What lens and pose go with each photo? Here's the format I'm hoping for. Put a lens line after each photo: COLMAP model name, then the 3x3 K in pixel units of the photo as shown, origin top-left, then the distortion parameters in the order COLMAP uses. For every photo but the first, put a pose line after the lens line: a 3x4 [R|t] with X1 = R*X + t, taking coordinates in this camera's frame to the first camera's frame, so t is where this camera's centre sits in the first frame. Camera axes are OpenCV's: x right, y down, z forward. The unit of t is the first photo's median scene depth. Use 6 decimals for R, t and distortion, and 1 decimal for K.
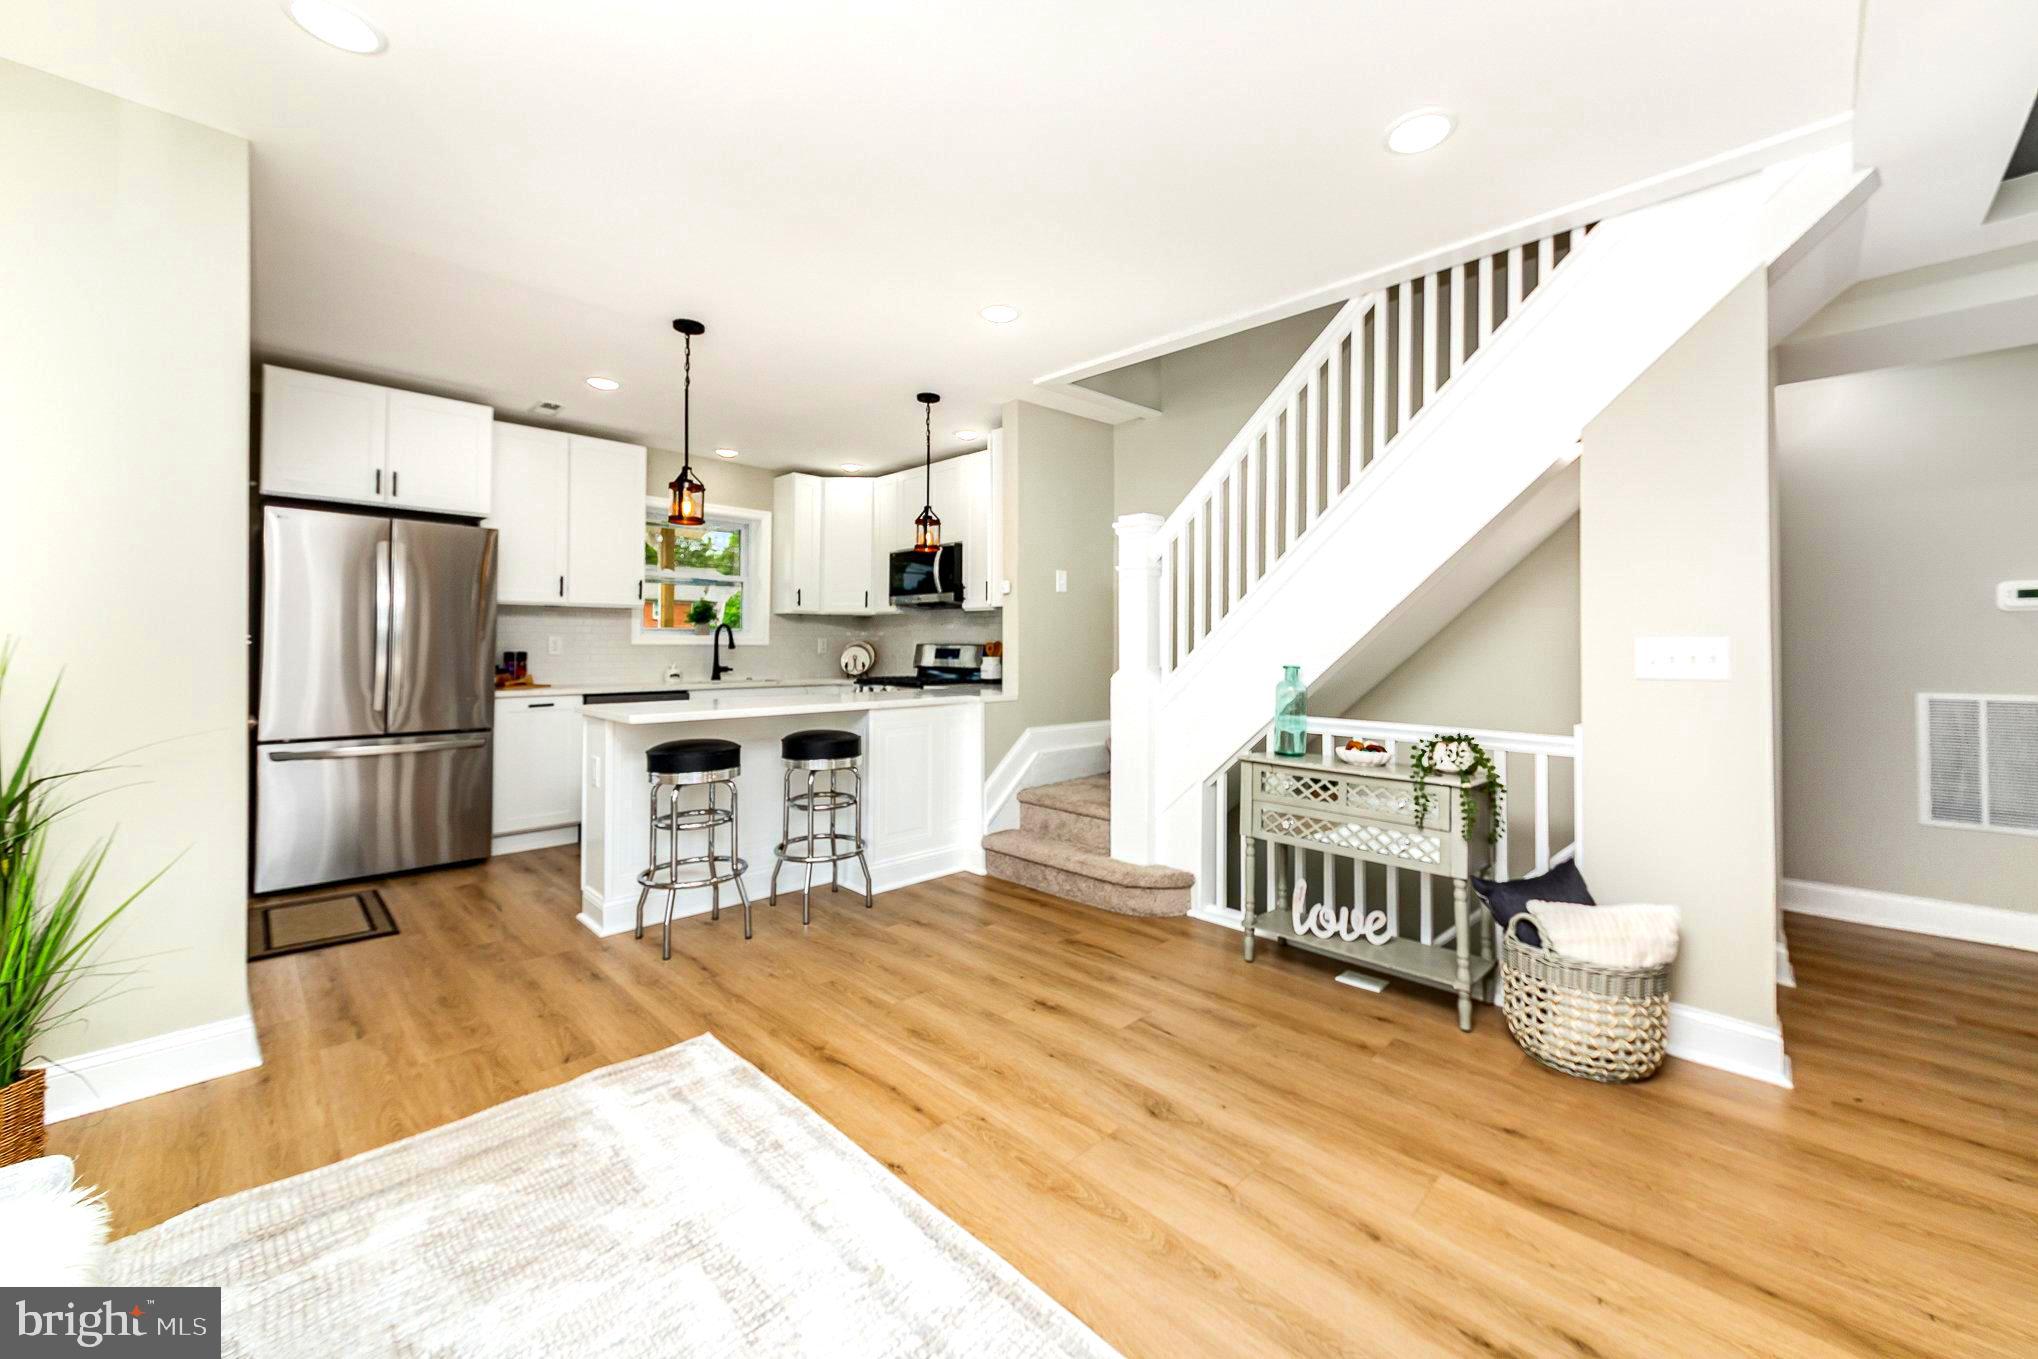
lens RADIAL K [[788.1, 0, 1025.5], [0, 788.1, 641.5], [0, 0, 1]] dist [0.000032, 0.000040]
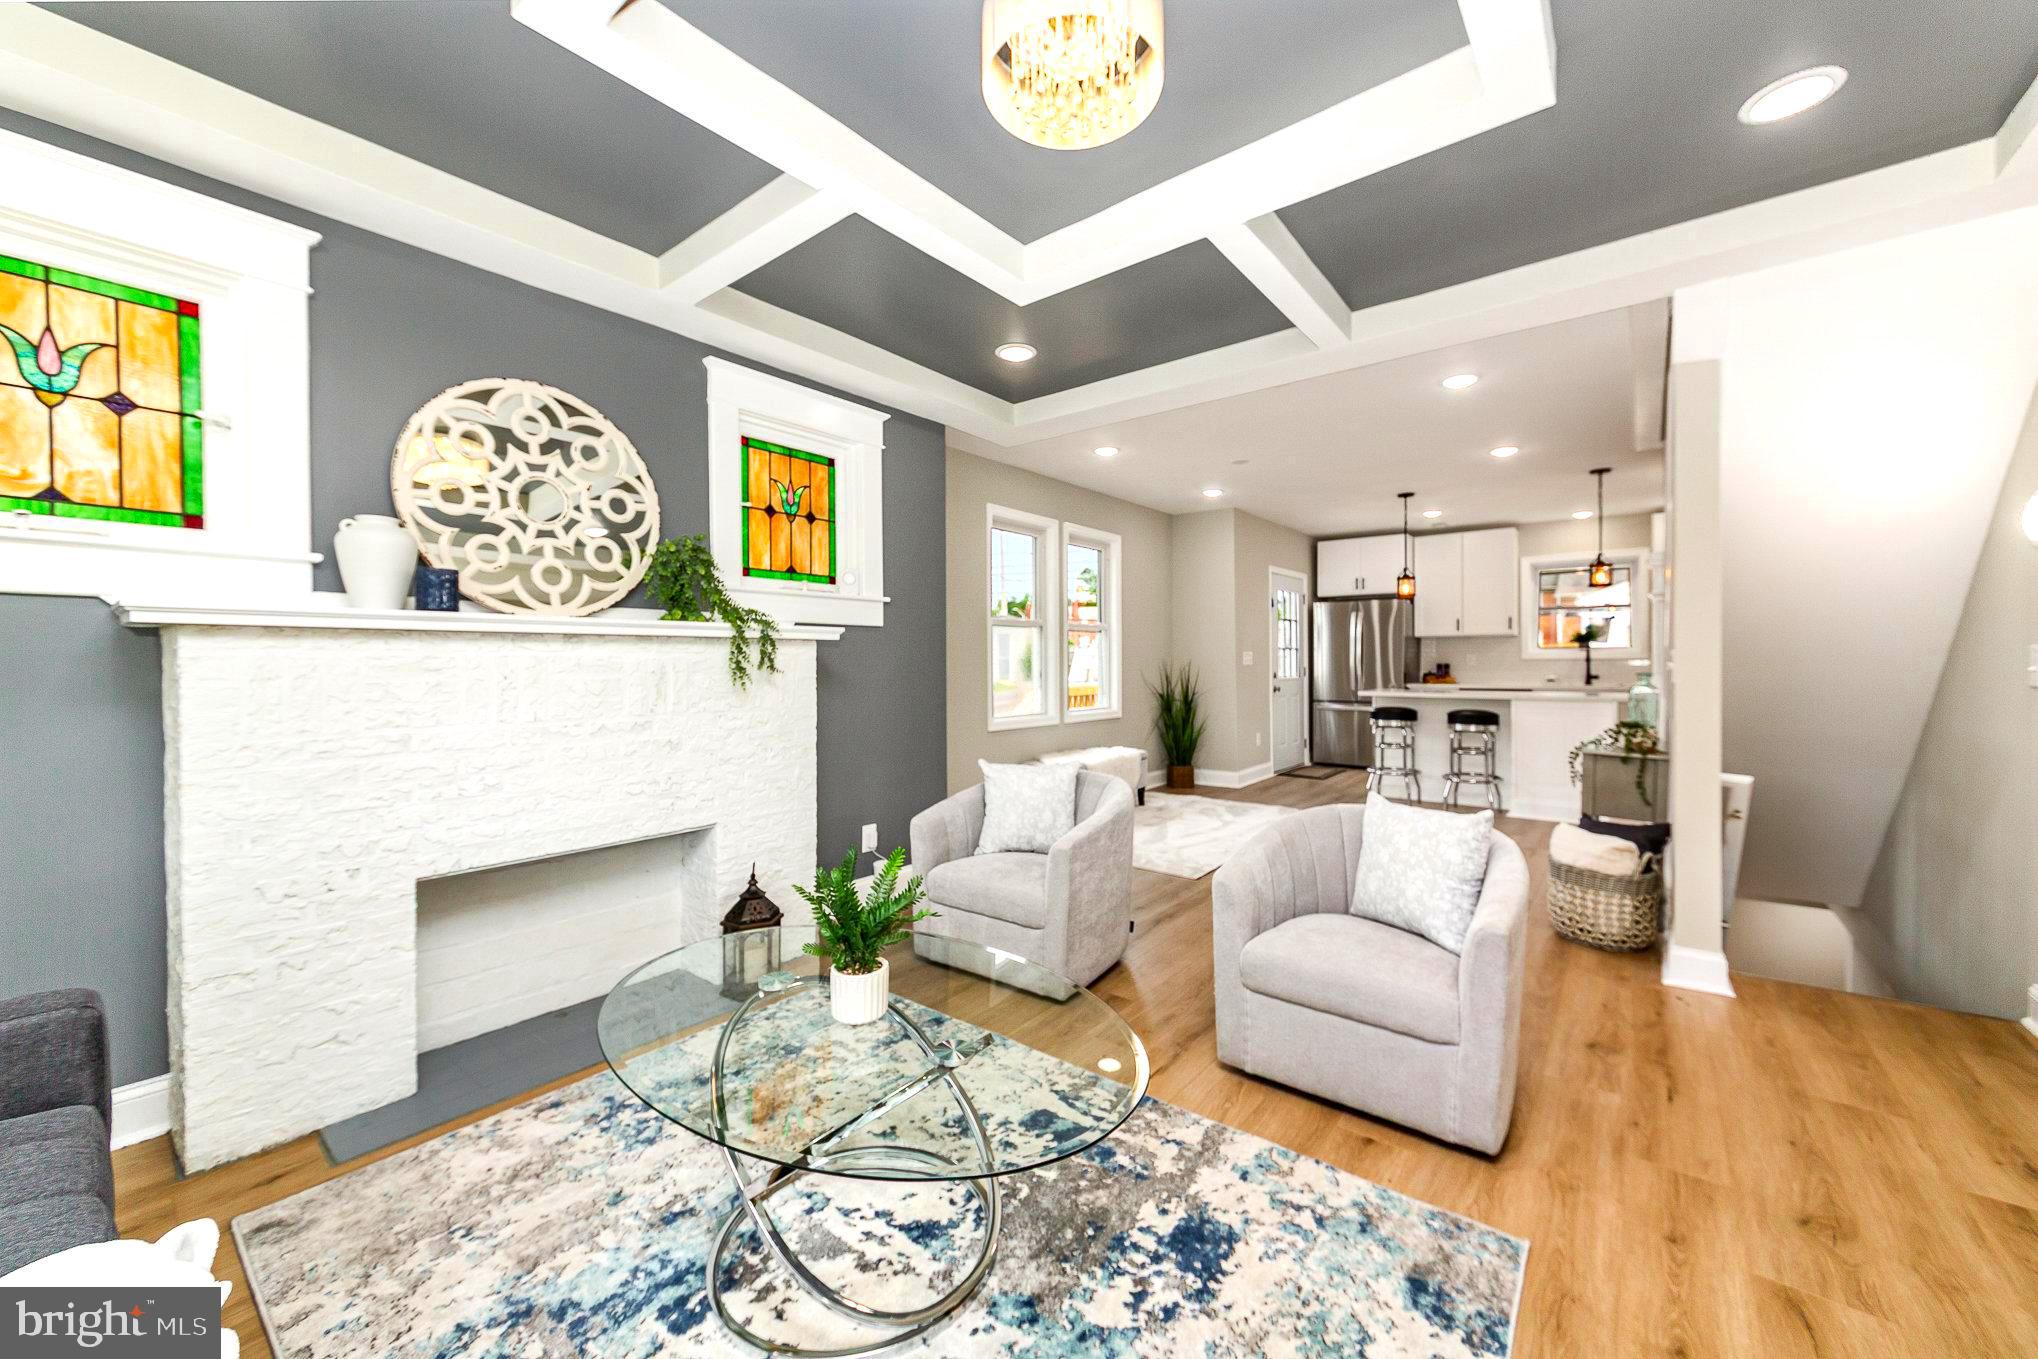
lens RADIAL K [[764.3, 0, 1023.6], [0, 764.3, 672.4], [0, 0, 1]] dist [0.000064, 0.000055]
pose [[0.099604, 0.005832, -0.995010, 1.151321], [0.005953, 0.999961, 0.006457, 0.019877], [0.995009, -0.006567, 0.099565, -0.109128]]
